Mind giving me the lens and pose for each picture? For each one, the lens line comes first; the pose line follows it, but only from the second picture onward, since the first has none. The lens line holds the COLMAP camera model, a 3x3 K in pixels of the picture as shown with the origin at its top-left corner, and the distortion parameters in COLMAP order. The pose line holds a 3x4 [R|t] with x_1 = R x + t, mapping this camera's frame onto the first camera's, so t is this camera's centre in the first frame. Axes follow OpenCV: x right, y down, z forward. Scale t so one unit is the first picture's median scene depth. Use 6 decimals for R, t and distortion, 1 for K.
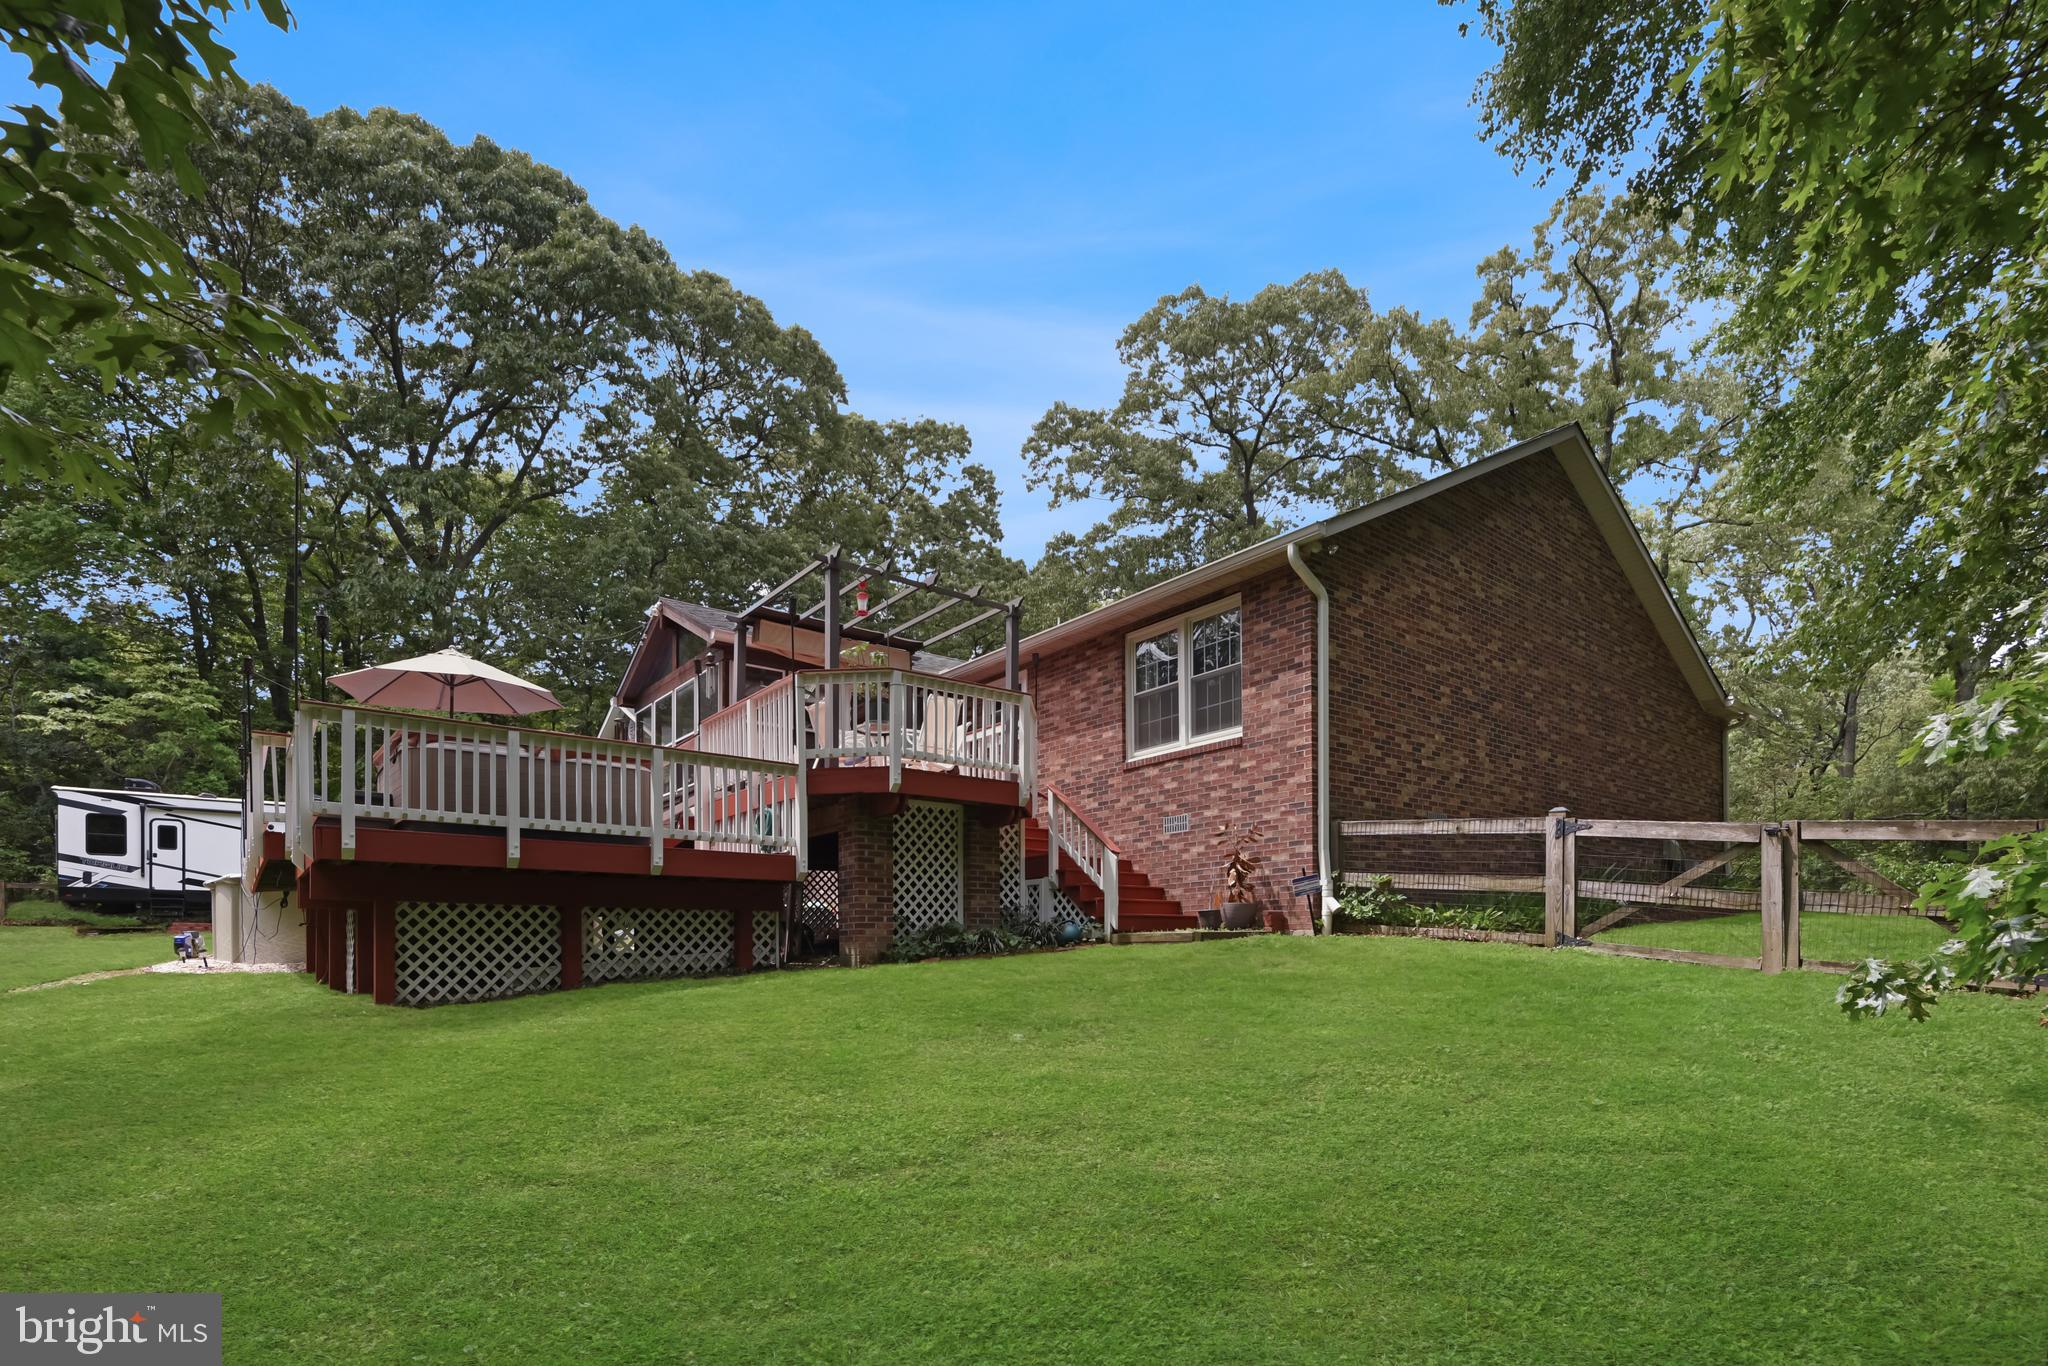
lens RADIAL K [[984.2, 0, 982.2], [0, 984.2, 893.9], [0, 0, 1]] dist [-0.010354, -0.003627]
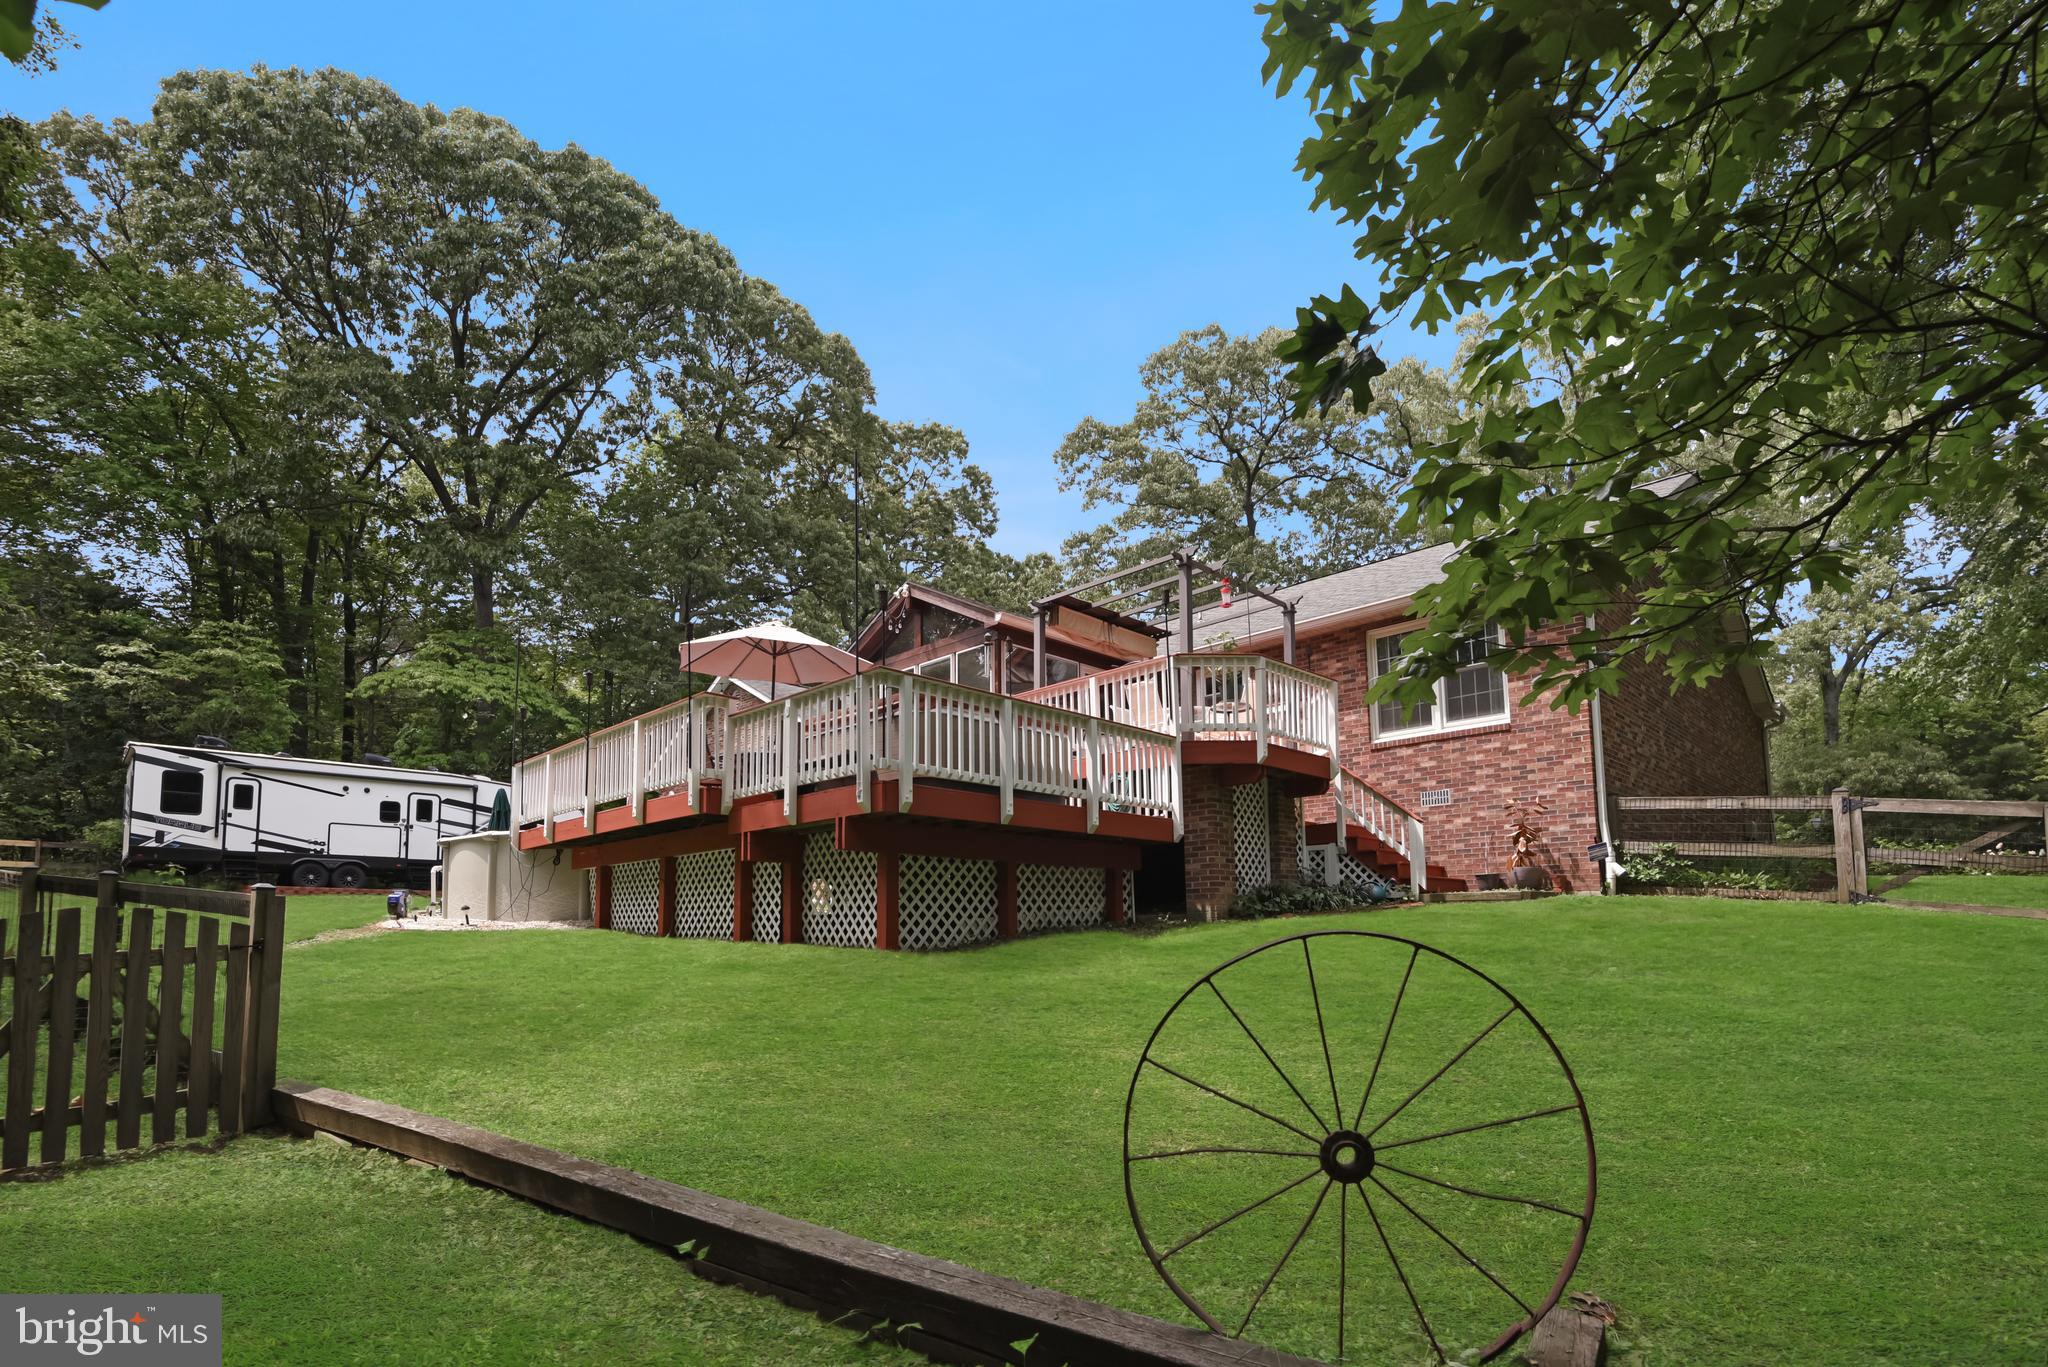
lens RADIAL K [[955.2, 0, 1020.3], [0, 955.2, 786.7], [0, 0, 1]] dist [-0.010739, -0.006369]
pose [[0.994427, 0.019185, 0.103670, -0.169674], [-0.010020, 0.996051, -0.088218, 0.007469], [-0.104953, 0.086687, 0.990692, -0.014915]]
